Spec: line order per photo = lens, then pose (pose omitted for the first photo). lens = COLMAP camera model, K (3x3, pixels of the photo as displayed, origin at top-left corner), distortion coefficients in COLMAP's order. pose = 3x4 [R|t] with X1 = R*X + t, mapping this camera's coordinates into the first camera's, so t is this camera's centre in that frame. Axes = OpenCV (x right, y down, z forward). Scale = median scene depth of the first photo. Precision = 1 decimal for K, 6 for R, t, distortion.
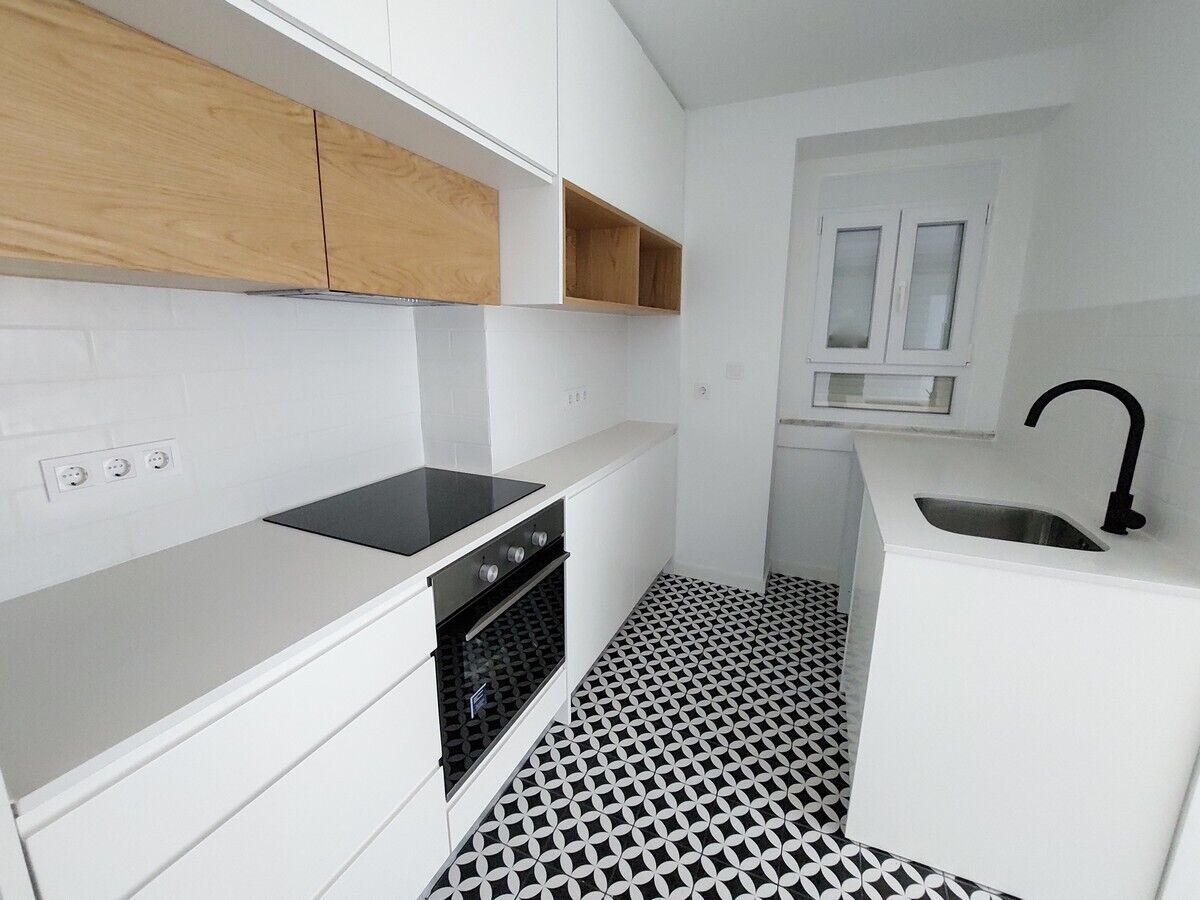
lens RADIAL K [[510.8, 0, 612.7], [0, 510.8, 437.1], [0, 0, 1]] dist [-0.003047, -0.000318]
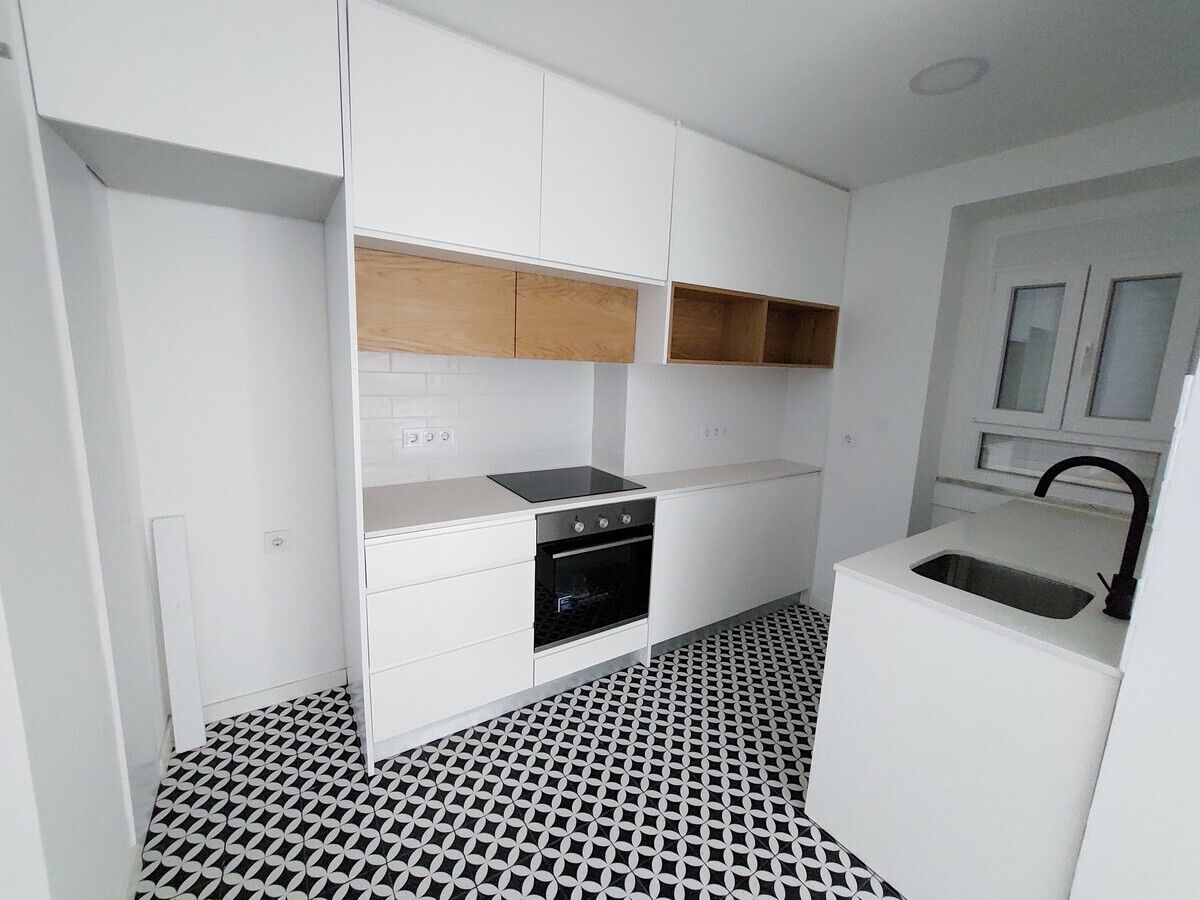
lens RADIAL K [[497.3, 0, 597.2], [0, 497.3, 441.9], [0, 0, 1]] dist [-0.009980, 0.000169]
pose [[0.839071, 0.109528, -0.532882, 0.450408], [-0.139680, 0.990060, -0.016443, 0.008863], [0.525784, 0.088230, 0.846030, -0.248889]]
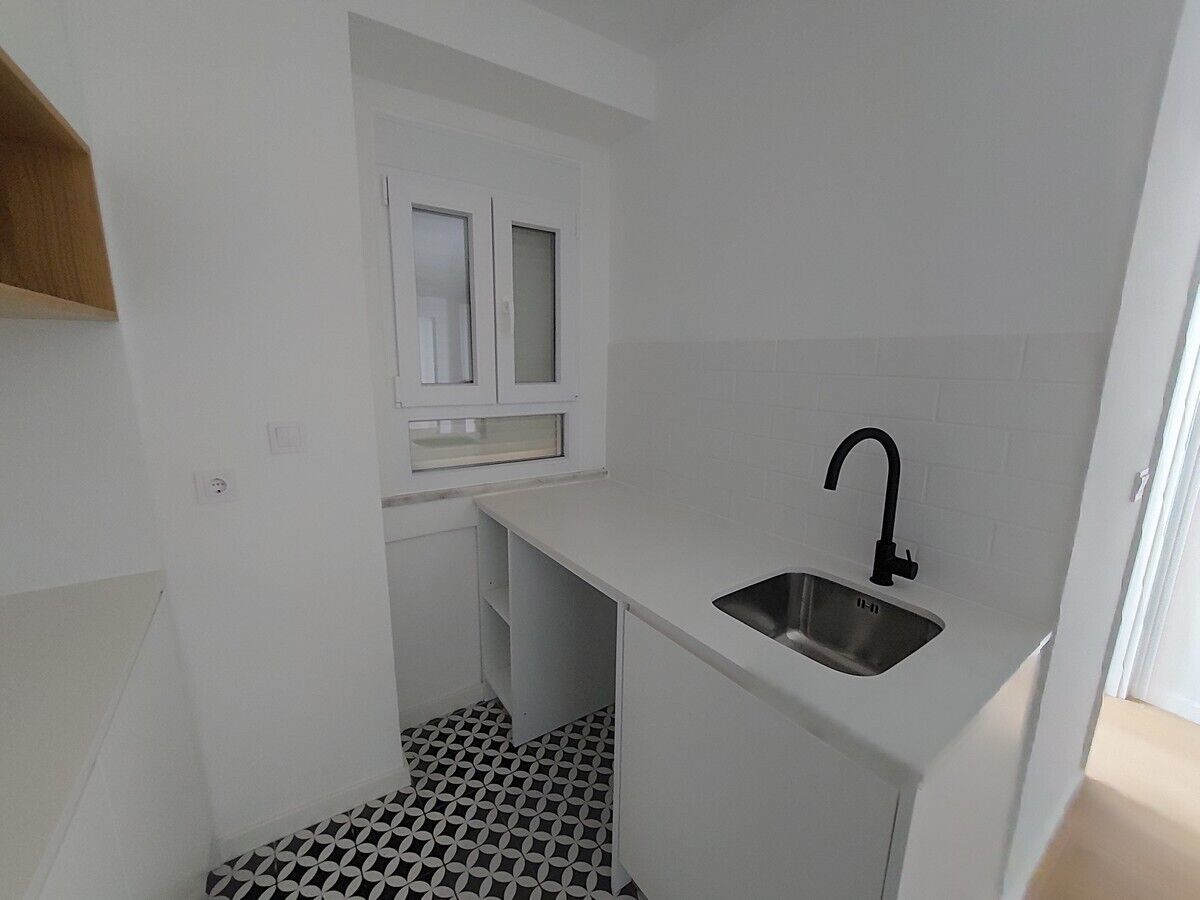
lens RADIAL K [[497.9, 0, 597.3], [0, 497.9, 458.0], [0, 0, 1]] dist [-0.015103, -0.000049]
pose [[0.523101, -0.167960, 0.835557, -0.029489], [0.156214, 0.982675, 0.099735, -0.166651], [-0.837832, 0.078354, 0.540276, 0.700148]]
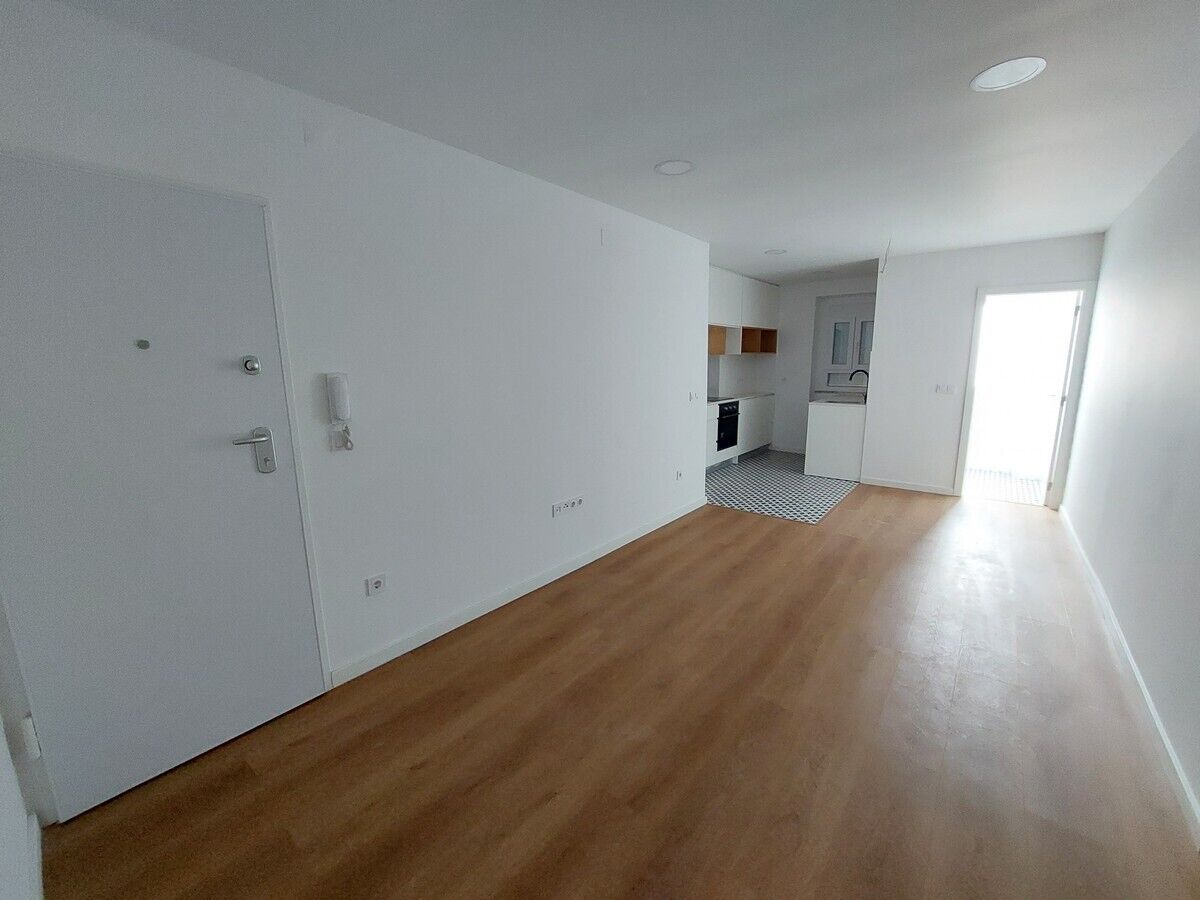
lens RADIAL K [[482.9, 0, 598.0], [0, 482.9, 447.9], [0, 0, 1]] dist [-0.001164, -0.000130]
pose [[0.961784, 0.037497, -0.271228, -0.104185], [-0.040945, 0.999136, -0.007060, 0.524162], [0.270729, 0.017896, 0.962489, -2.805383]]
